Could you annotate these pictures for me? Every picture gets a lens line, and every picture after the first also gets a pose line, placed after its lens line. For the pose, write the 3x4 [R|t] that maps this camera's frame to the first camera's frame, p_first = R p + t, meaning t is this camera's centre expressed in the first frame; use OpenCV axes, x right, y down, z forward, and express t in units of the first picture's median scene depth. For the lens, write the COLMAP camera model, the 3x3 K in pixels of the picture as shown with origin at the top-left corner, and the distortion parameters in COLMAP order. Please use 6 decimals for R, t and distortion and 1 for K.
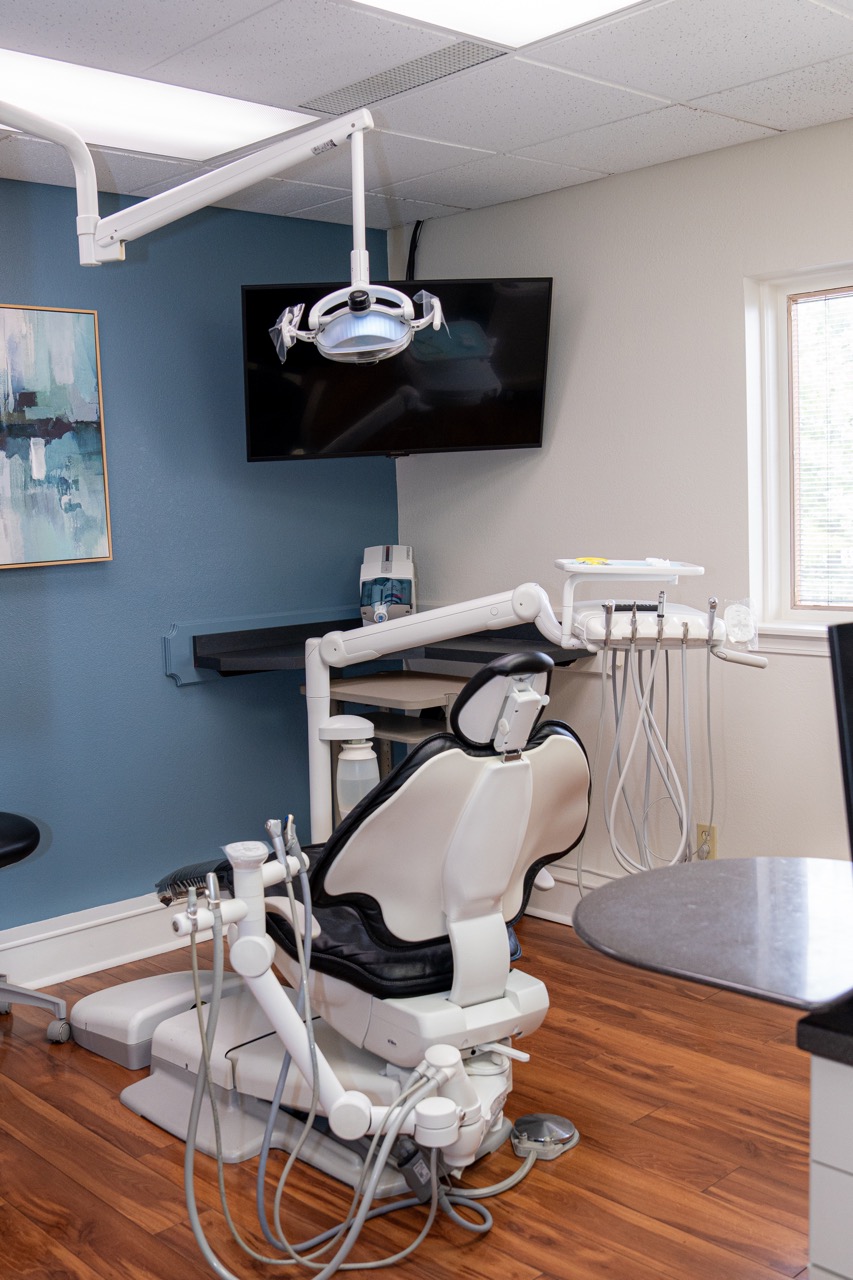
lens RADIAL K [[1335.8, 0, 426.5], [0, 1335.8, 640.0], [0, 0, 1]] dist [-0.125645, 0.113637]
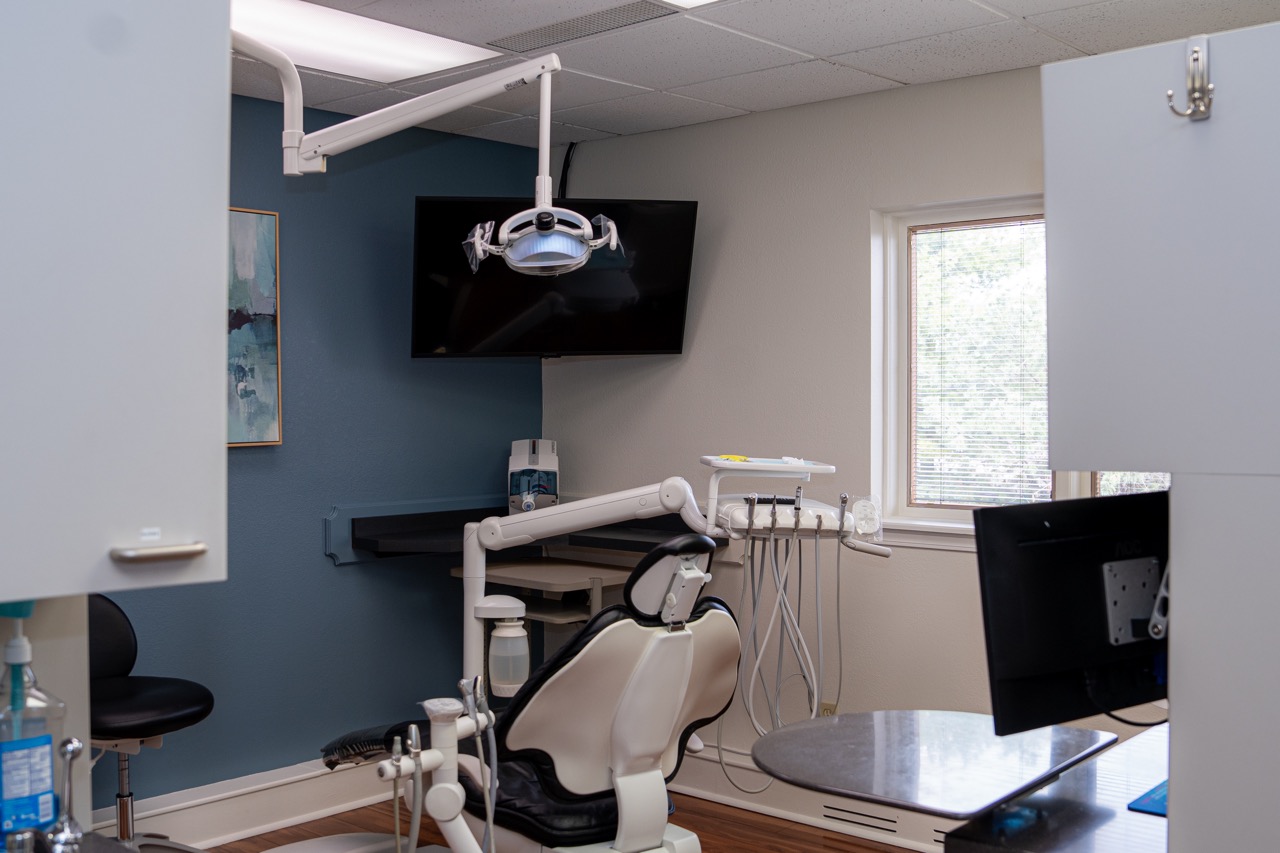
lens RADIAL K [[1335.8, 0, 640.0], [0, 1335.8, 426.5], [0, 0, 1]] dist [-0.125645, 0.113637]
pose [[0.995507, 0.031109, 0.089428, -0.058013], [-0.023496, 0.996108, -0.084952, 0.011368], [-0.091723, 0.082469, 0.992364, -0.104669]]
